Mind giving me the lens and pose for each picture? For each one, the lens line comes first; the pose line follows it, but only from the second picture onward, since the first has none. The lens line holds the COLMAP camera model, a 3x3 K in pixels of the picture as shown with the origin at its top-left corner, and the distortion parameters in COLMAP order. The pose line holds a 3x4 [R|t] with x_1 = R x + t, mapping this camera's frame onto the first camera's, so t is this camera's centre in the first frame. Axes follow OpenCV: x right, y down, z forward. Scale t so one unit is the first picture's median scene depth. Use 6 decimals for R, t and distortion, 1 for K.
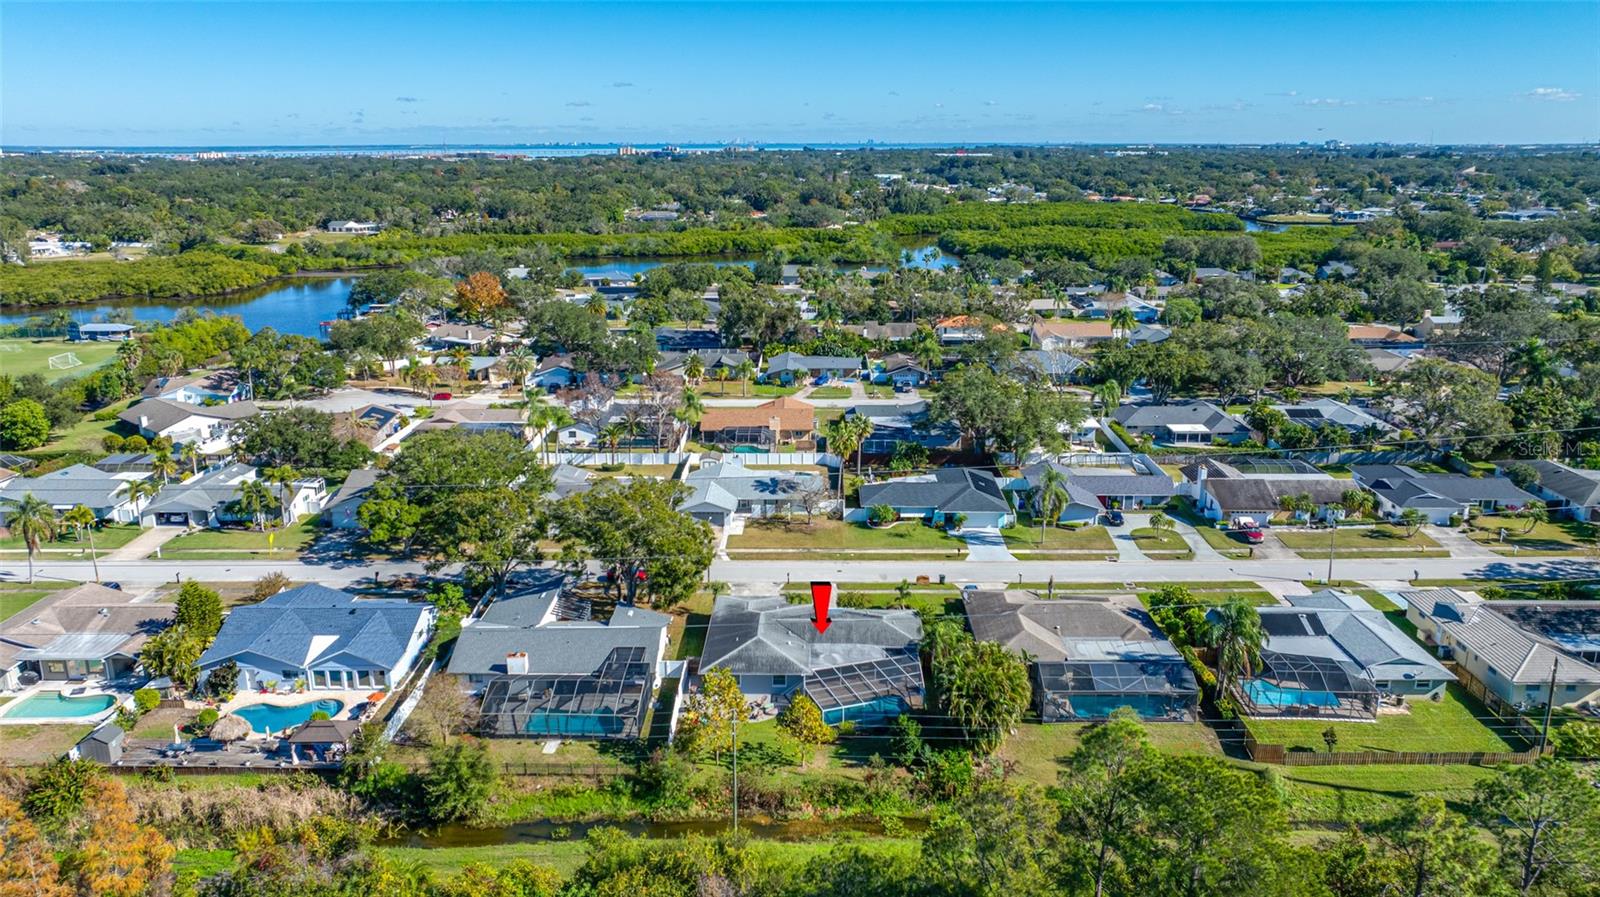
lens RADIAL K [[1144.5, 0, 800.0], [0, 1144.5, 448.5], [0, 0, 1]] dist [-0.013927, 0.004417]
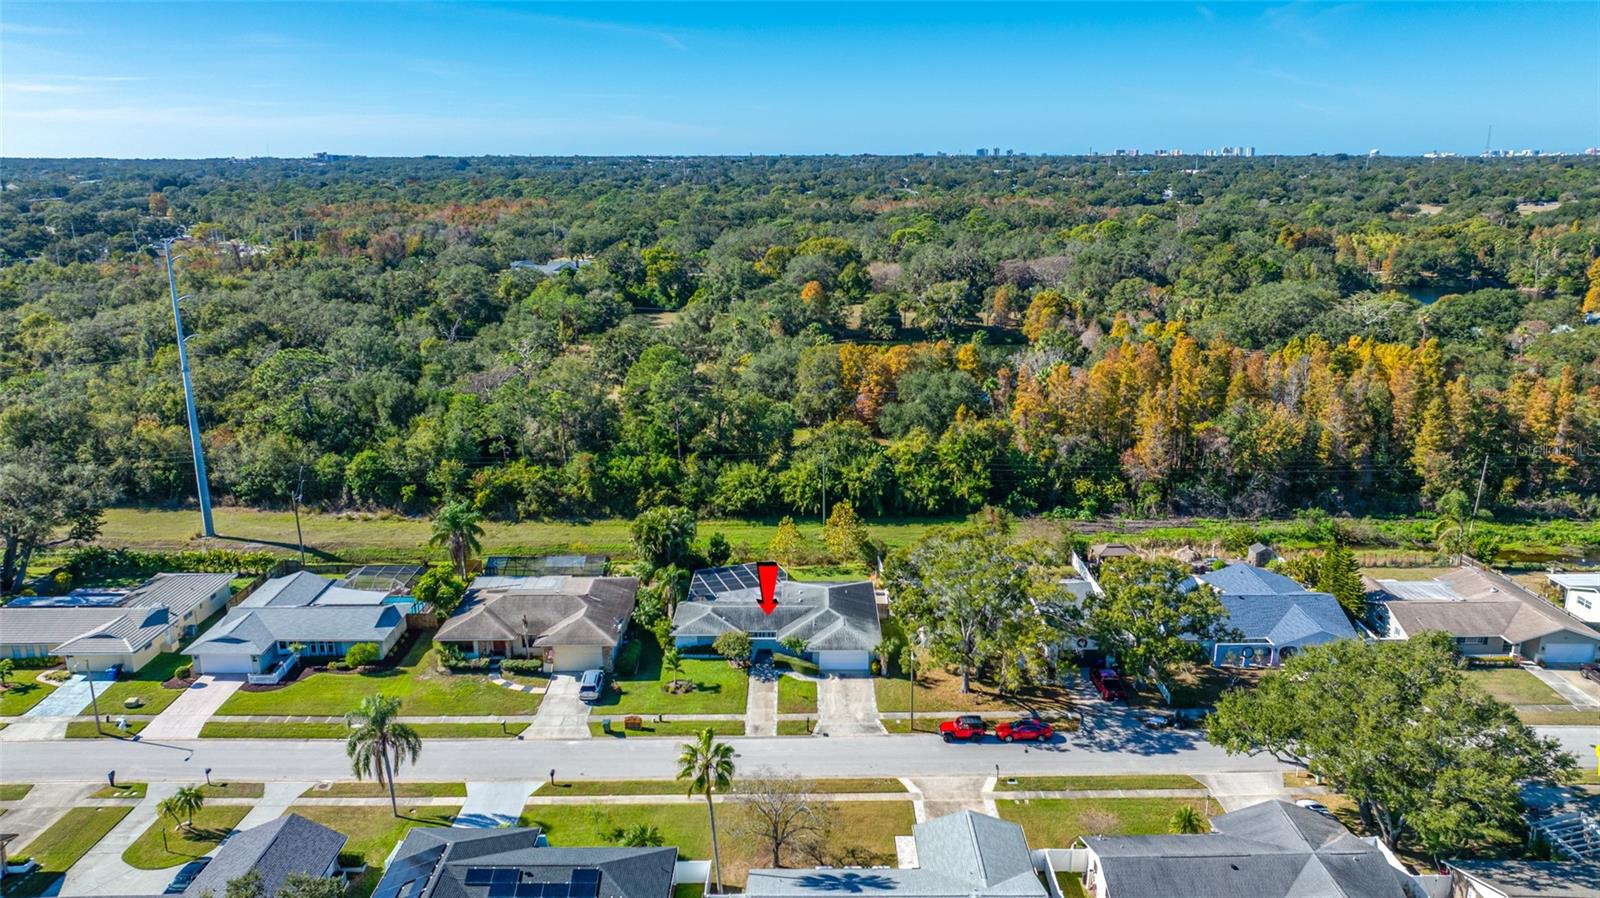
lens RADIAL K [[1126.9, 0, 804.3], [0, 1126.9, 449.5], [0, 0, 1]] dist [-0.019044, 0.004580]
pose [[-0.999846, 0.011579, -0.013209, 0.000797], [0.003425, 0.866041, 0.499961, -0.370137], [0.017229, 0.499838, -0.865947, 1.375572]]
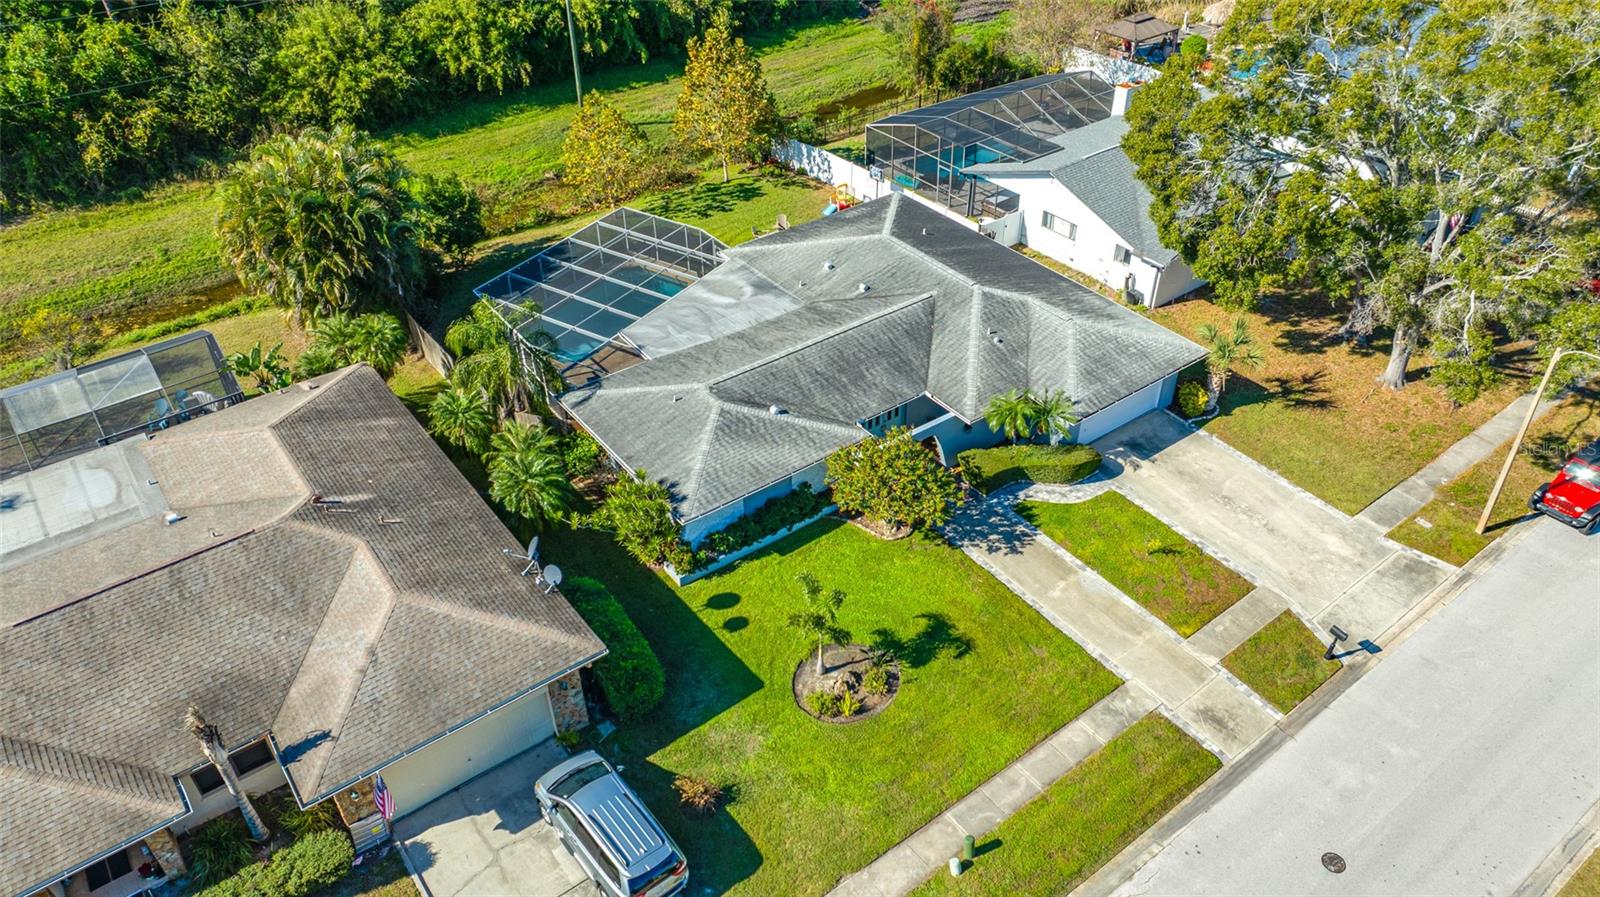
lens RADIAL K [[1126.9, 0, 804.3], [0, 1126.9, 449.0], [0, 0, 1]] dist [-0.019044, 0.004580]
pose [[-0.792731, 0.376363, -0.479507, 0.167283], [-0.147176, 0.645185, 0.749717, -0.076185], [0.591537, 0.664896, -0.456067, 0.897404]]
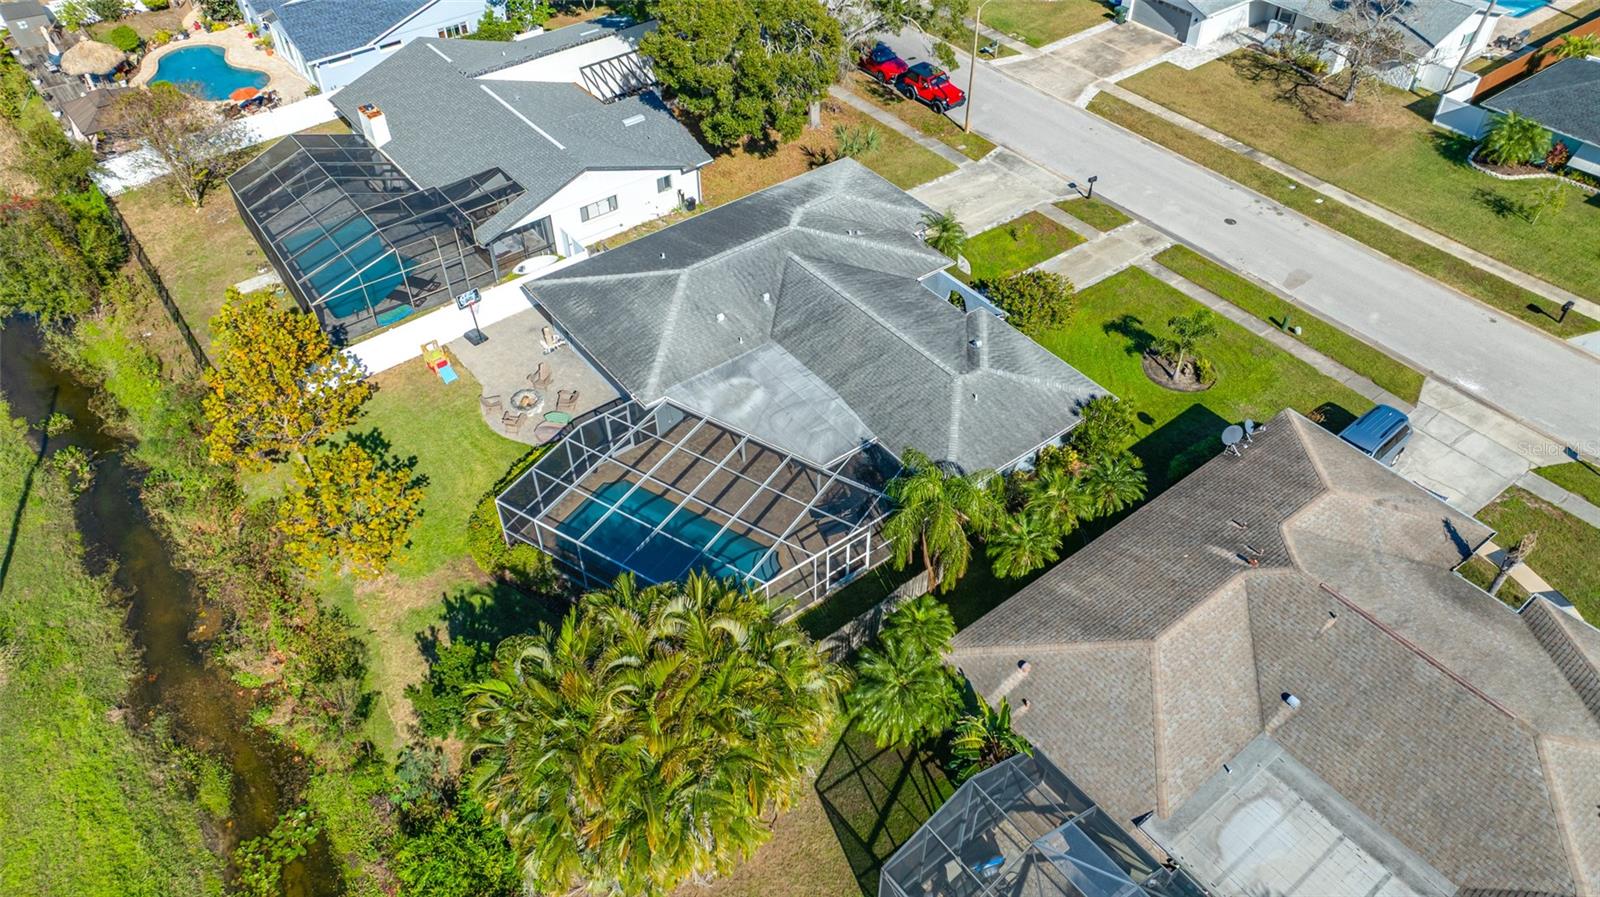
lens RADIAL K [[1126.9, 0, 804.3], [0, 1126.9, 449.0], [0, 0, 1]] dist [-0.019044, 0.004580]
pose [[0.620692, 0.534335, -0.573783, 0.203753], [-0.200428, 0.815633, 0.542745, -0.018432], [0.758004, -0.221875, 0.613353, 0.546768]]
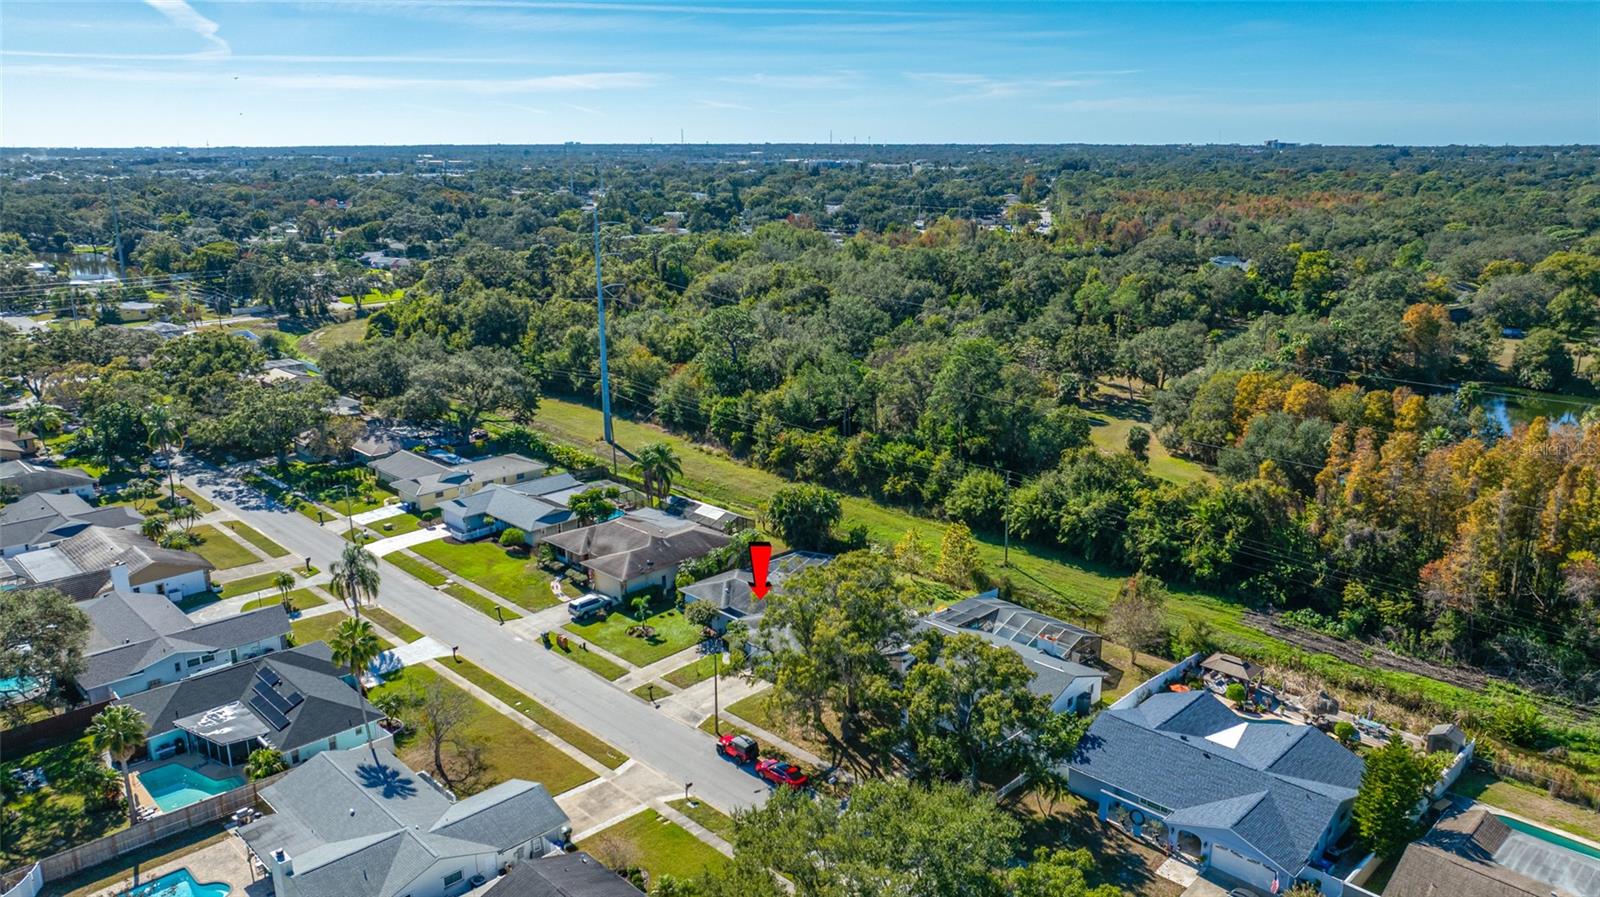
lens RADIAL K [[1144.5, 0, 800.0], [0, 1144.5, 448.5], [0, 0, 1]] dist [-0.013927, 0.004417]
pose [[-0.710749, -0.174585, 0.681437, -0.523700], [0.190286, 0.884881, 0.425178, -0.311767], [-0.677220, 0.431863, -0.595707, 1.174633]]
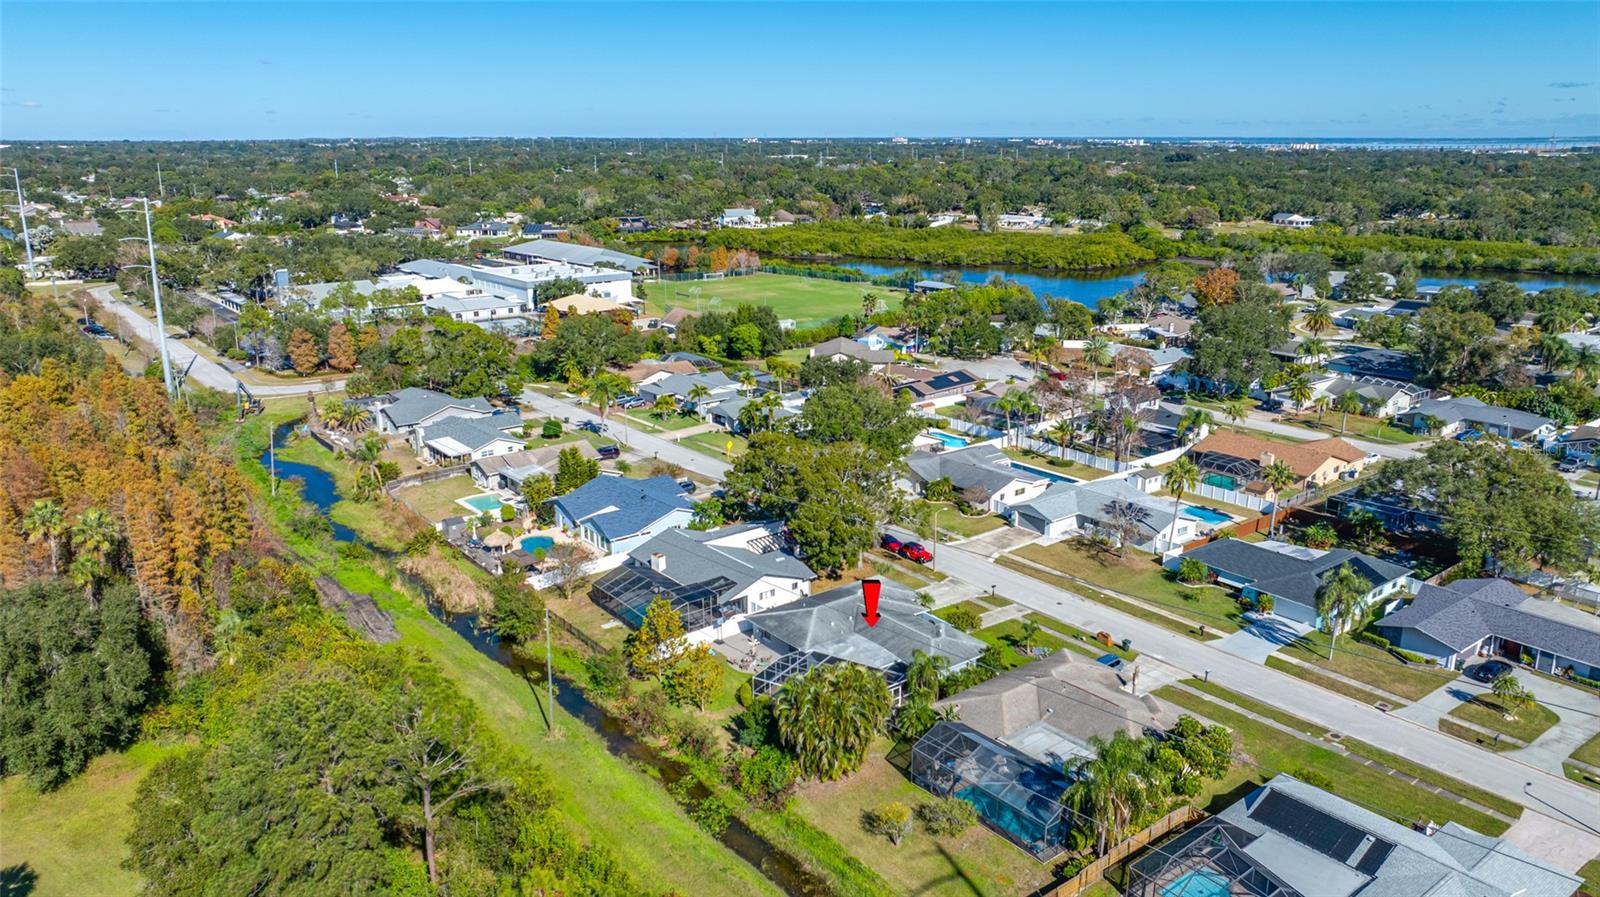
lens RADIAL K [[1144.5, 0, 800.0], [0, 1144.5, 448.5], [0, 0, 1]] dist [-0.013927, 0.004417]
pose [[0.626813, 0.207503, -0.751031, 0.516301], [-0.202214, 0.974183, 0.100390, -0.058121], [0.752473, 0.088943, 0.652590, 0.214079]]
